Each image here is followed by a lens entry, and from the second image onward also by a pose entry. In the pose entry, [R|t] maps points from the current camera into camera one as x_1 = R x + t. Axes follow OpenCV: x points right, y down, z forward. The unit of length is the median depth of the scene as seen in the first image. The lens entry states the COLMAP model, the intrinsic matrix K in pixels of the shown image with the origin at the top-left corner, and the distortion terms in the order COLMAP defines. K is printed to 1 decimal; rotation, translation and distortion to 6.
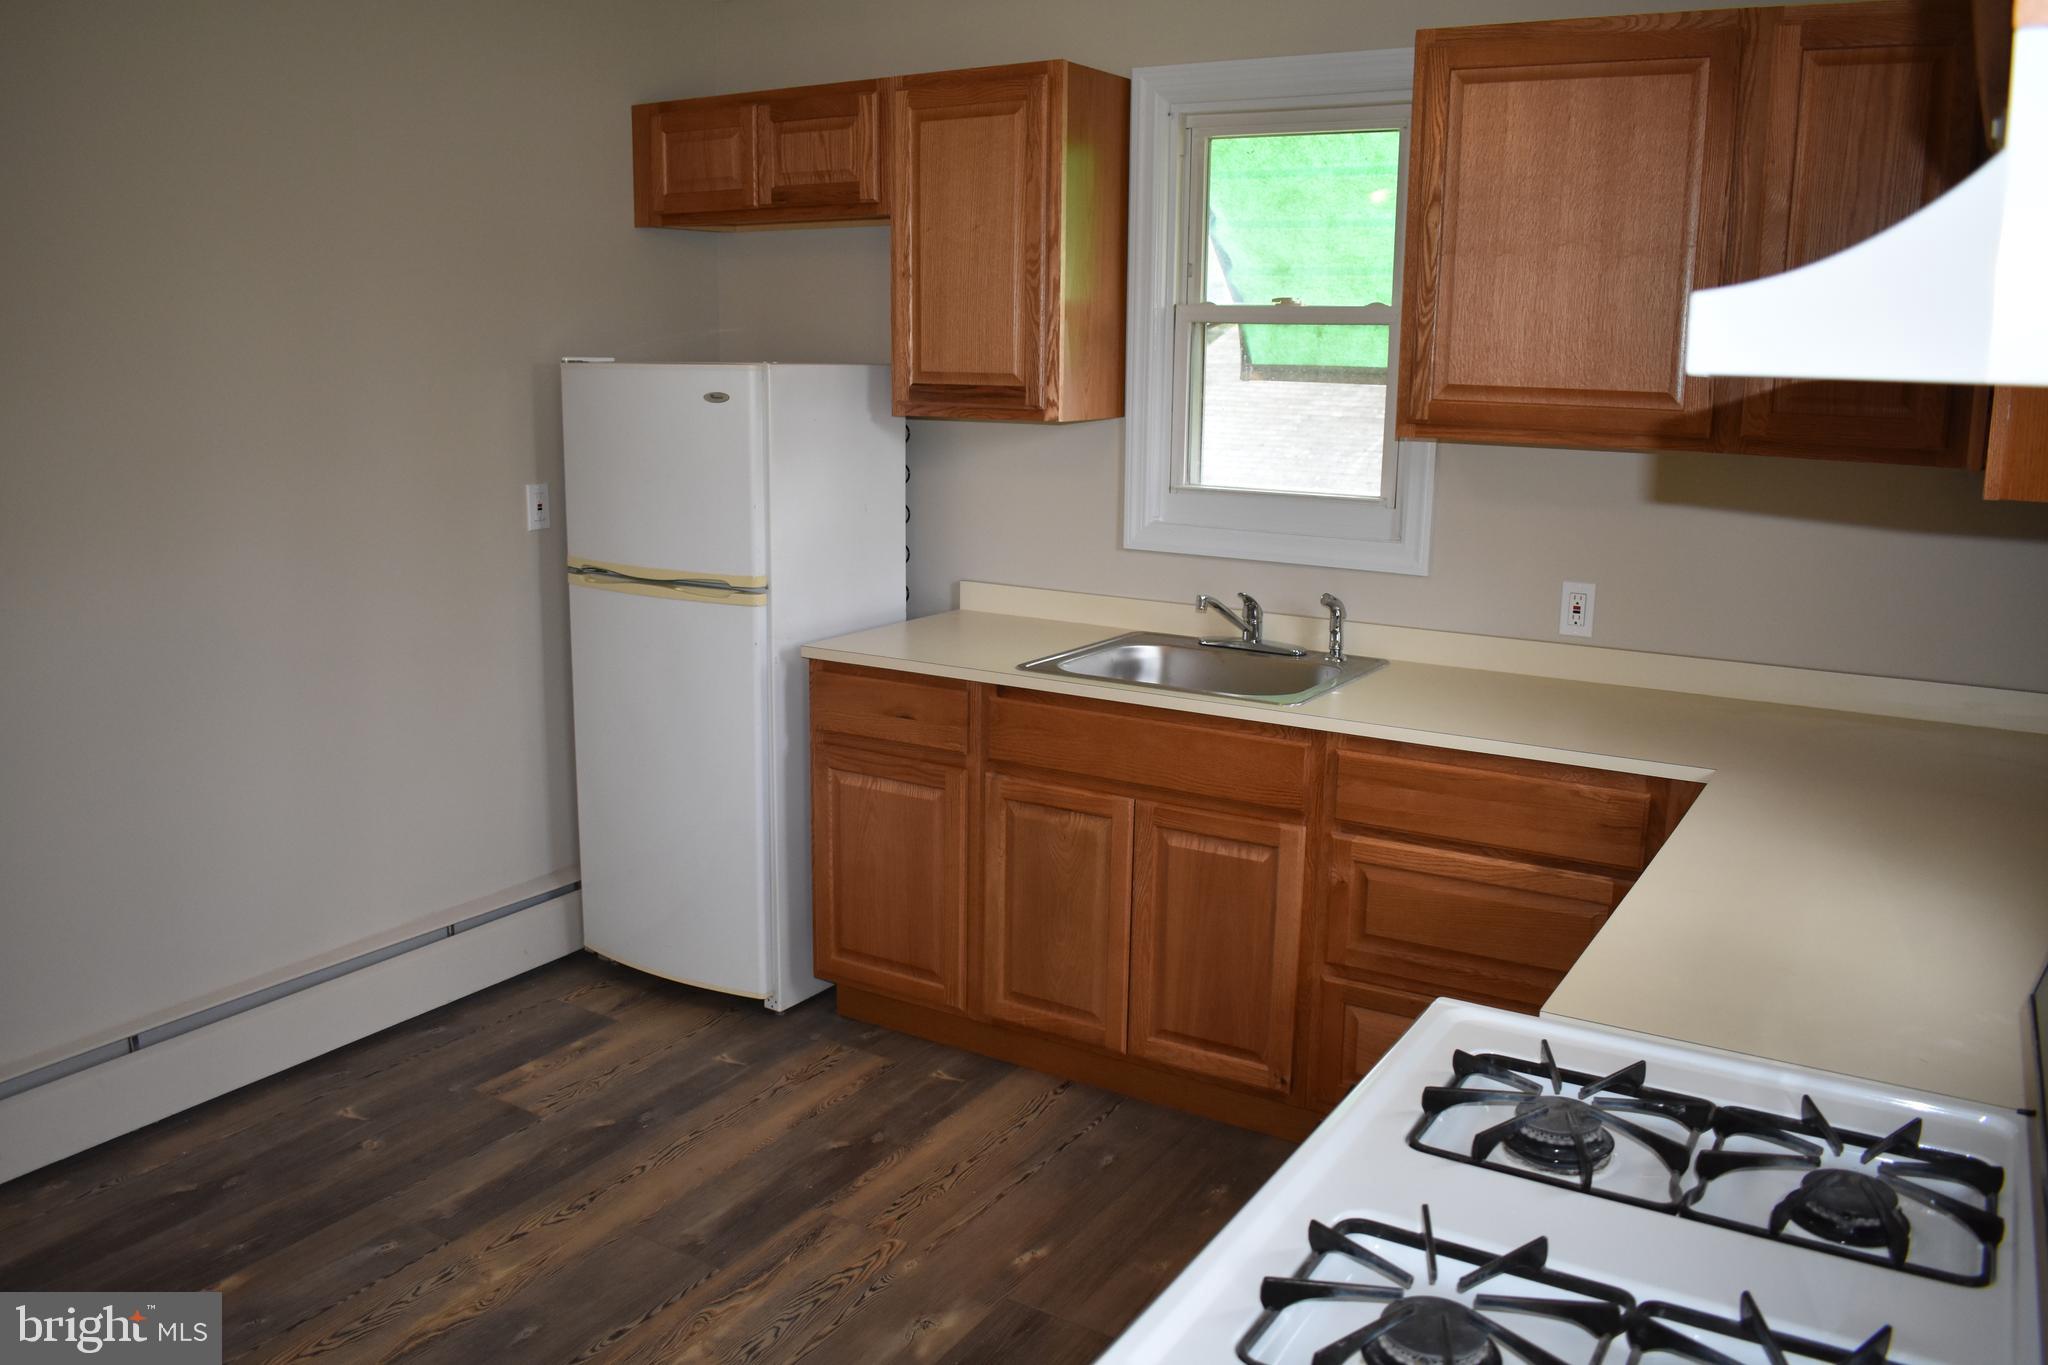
lens RADIAL K [[1594.9, 0, 1023.2], [0, 1594.9, 675.1], [0, 0, 1]] dist [-0.098498, 0.017785]
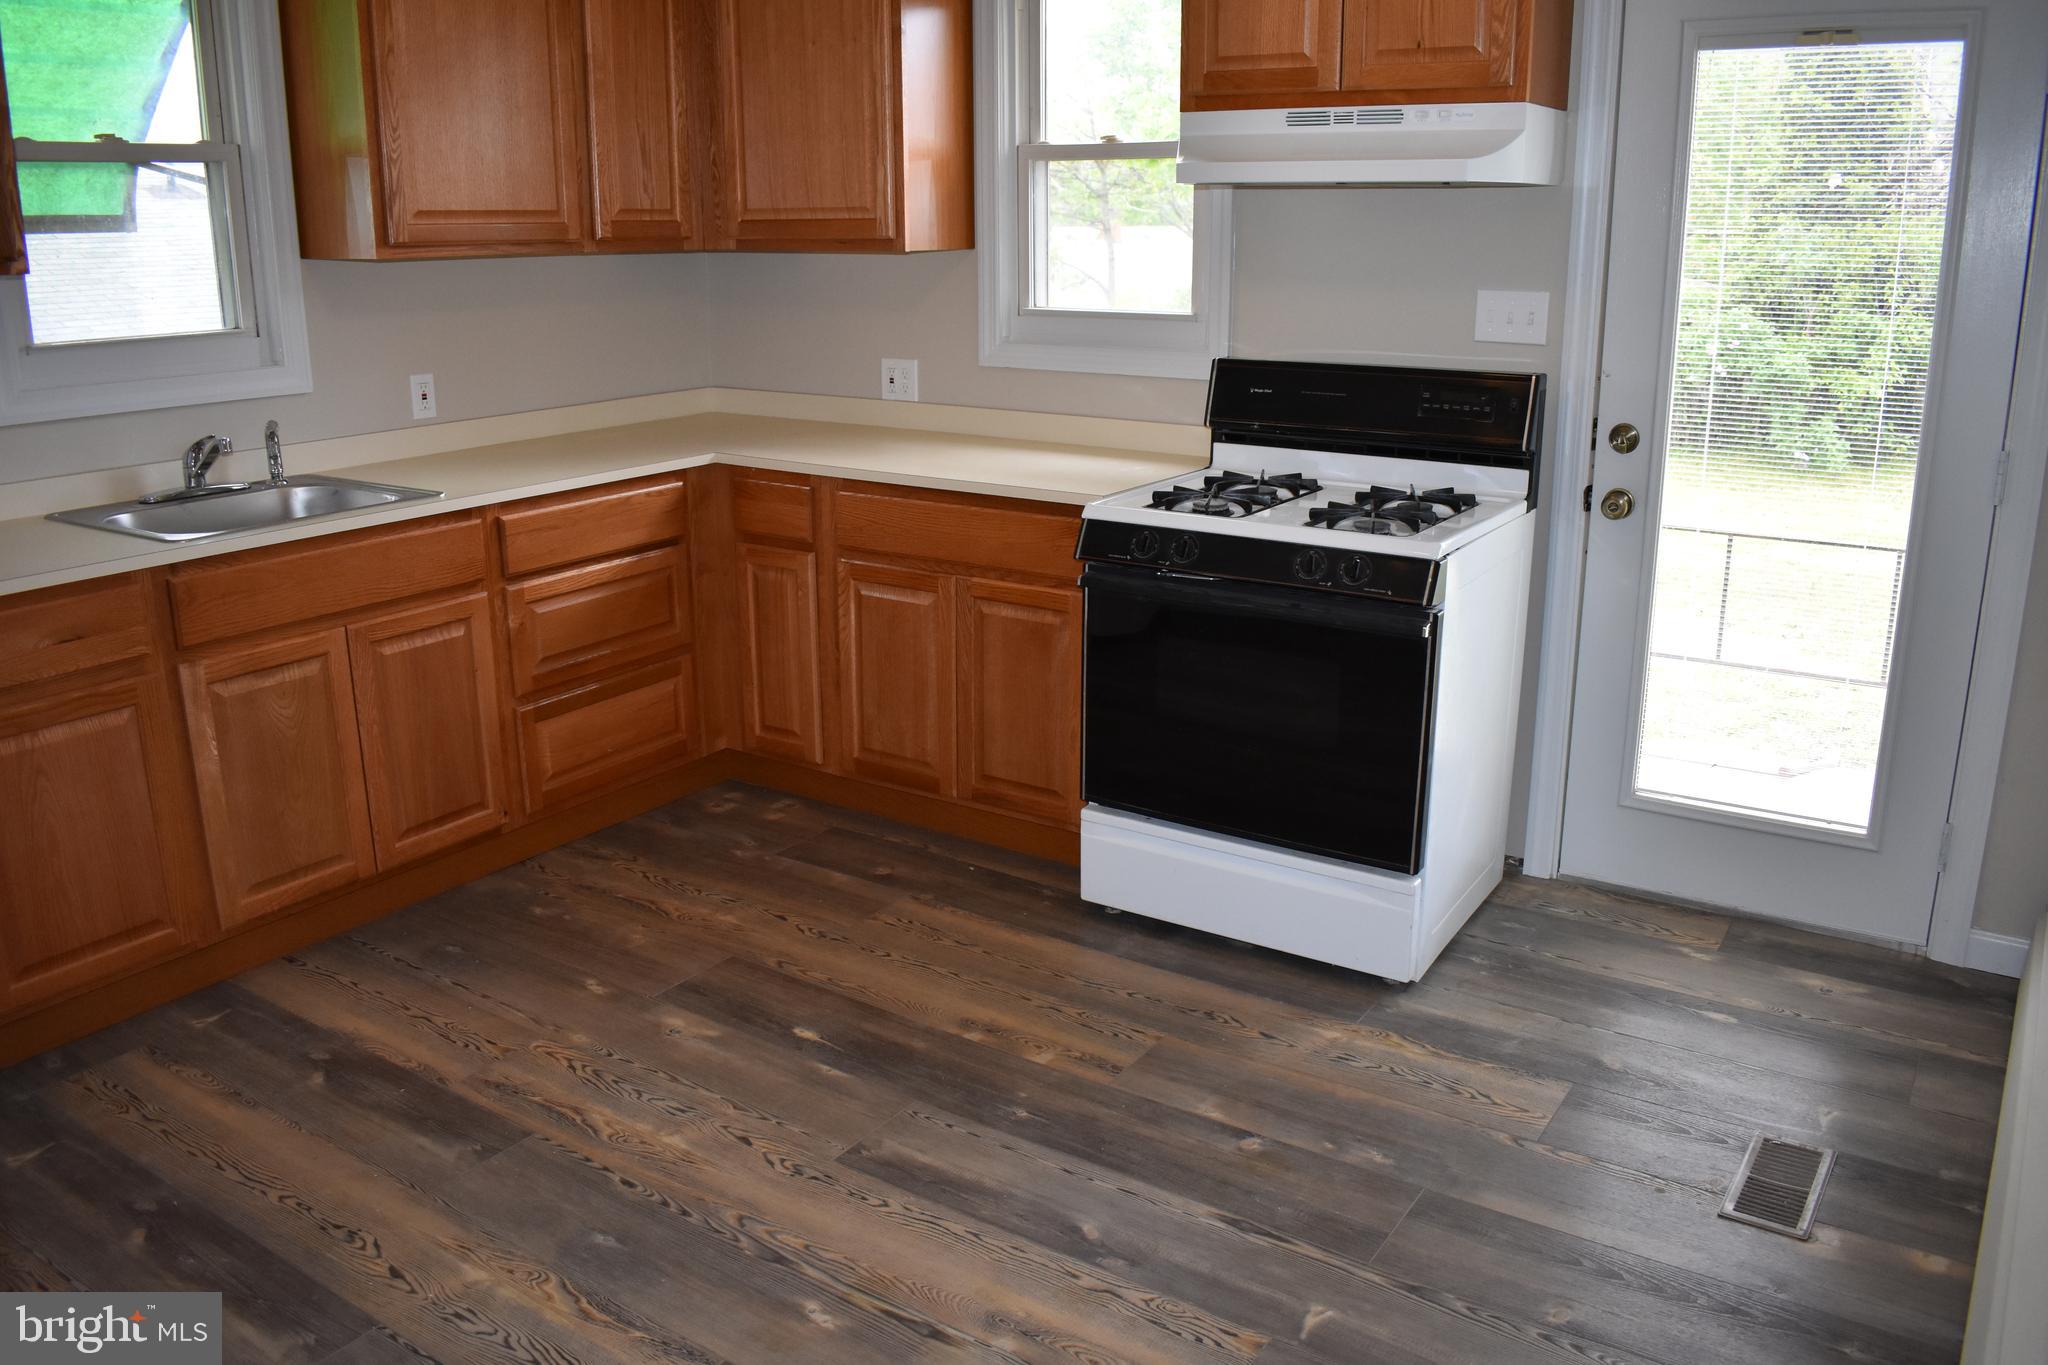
lens RADIAL K [[1594.9, 0, 1023.2], [0, 1594.9, 675.1], [0, 0, 1]] dist [-0.098498, 0.017785]
pose [[0.035004, -0.288134, 0.956950, -0.862887], [0.199590, 0.940262, 0.275808, -0.081183], [-0.979254, 0.181343, 0.090422, 0.471072]]
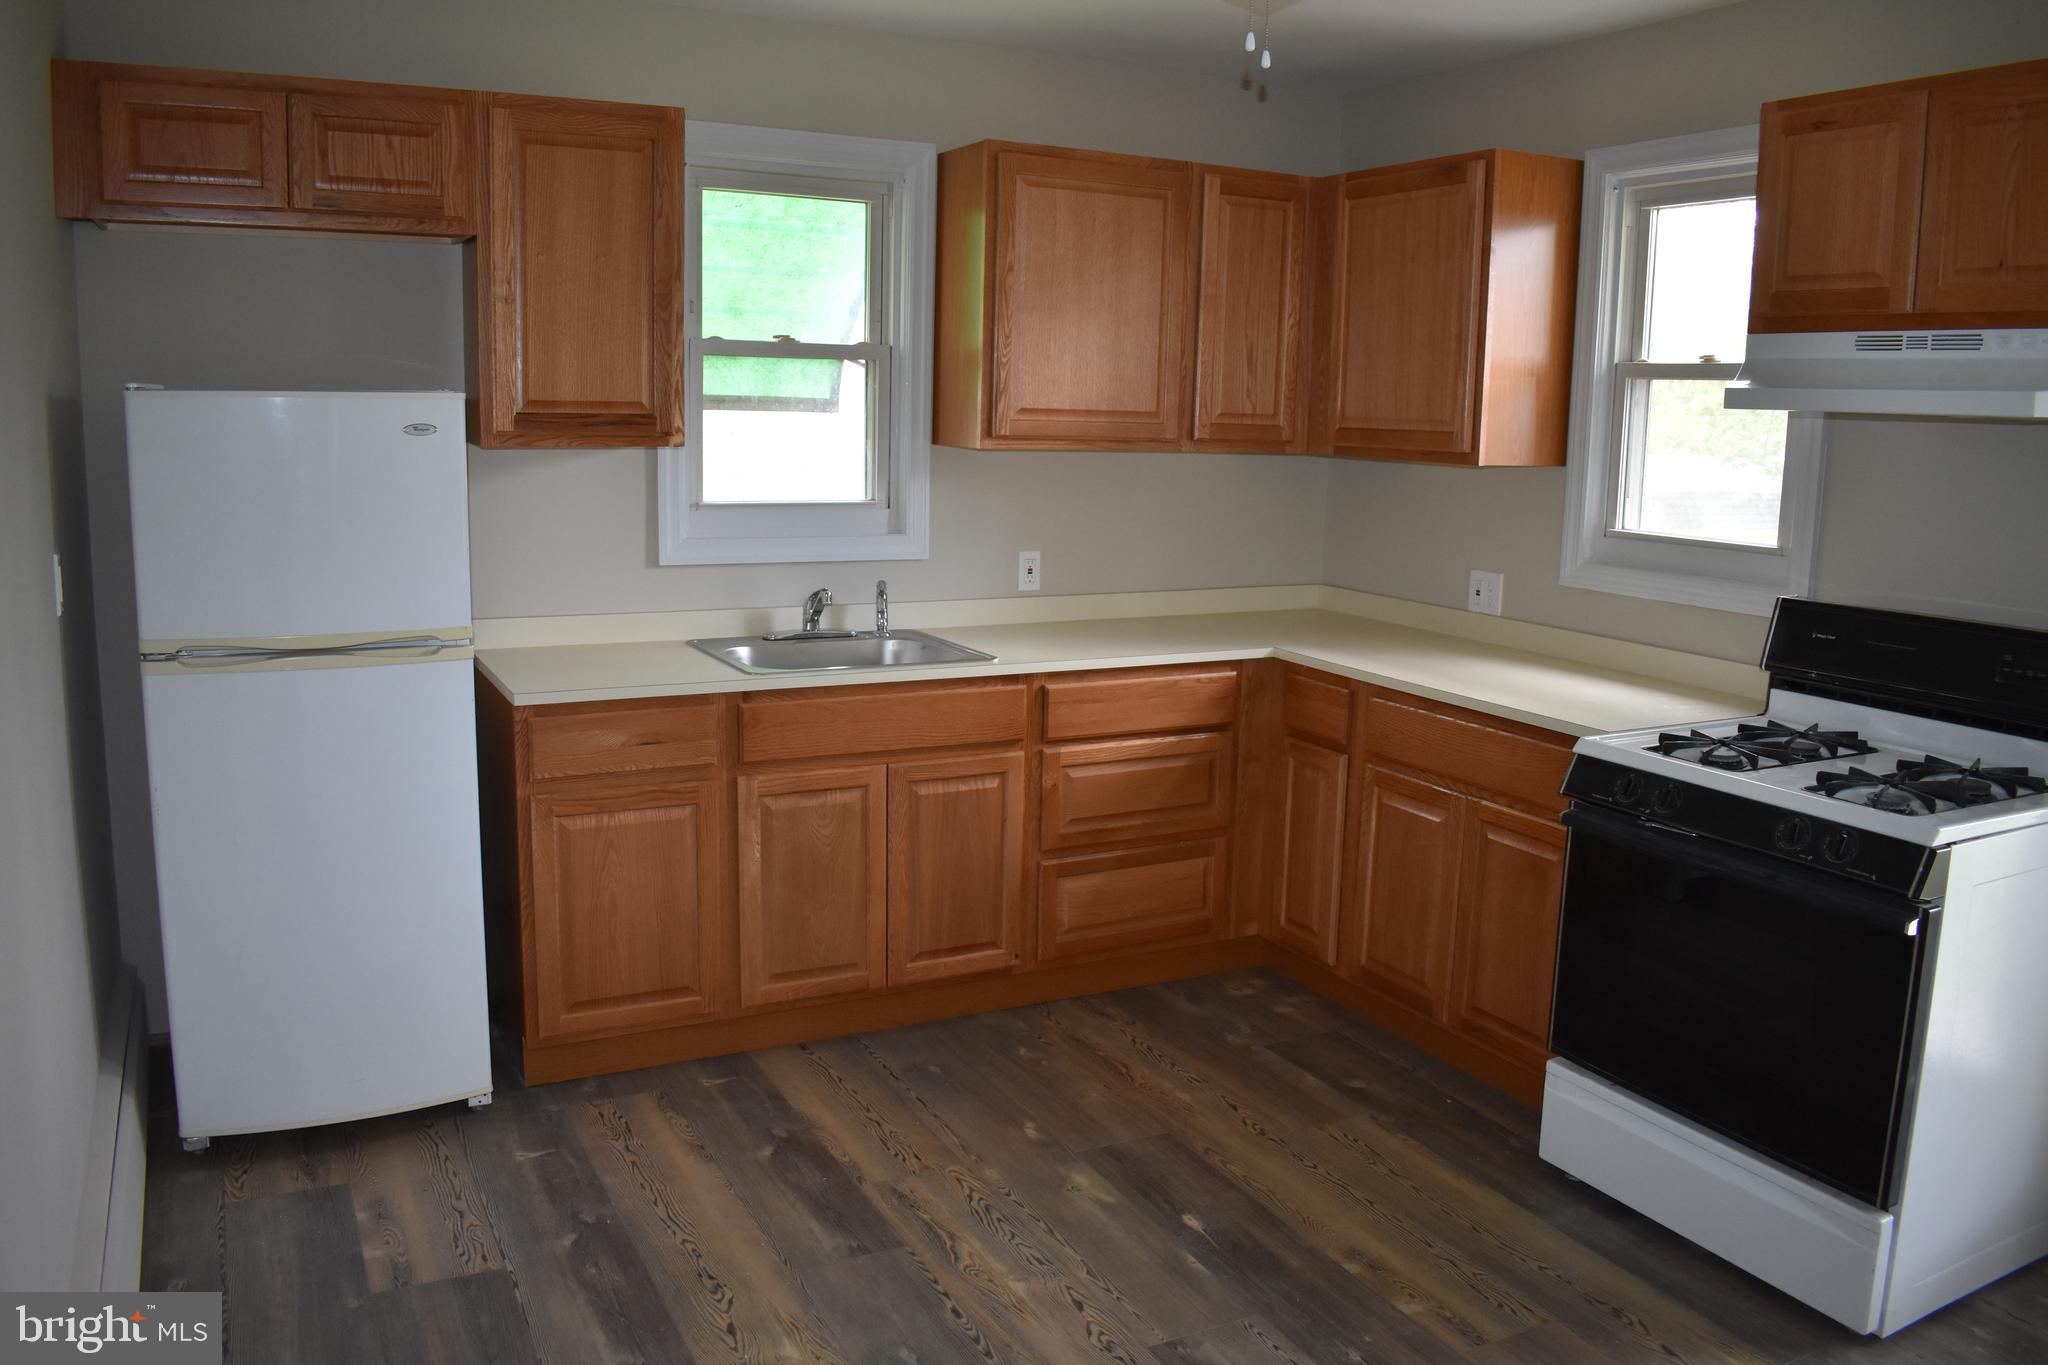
lens RADIAL K [[1594.9, 0, 1023.2], [0, 1594.9, 675.1], [0, 0, 1]] dist [-0.098498, 0.017785]
pose [[0.515733, -0.145021, 0.844387, -0.829983], [0.155345, 0.985062, 0.074301, -0.056192], [-0.842548, 0.092852, 0.530557, 0.280124]]
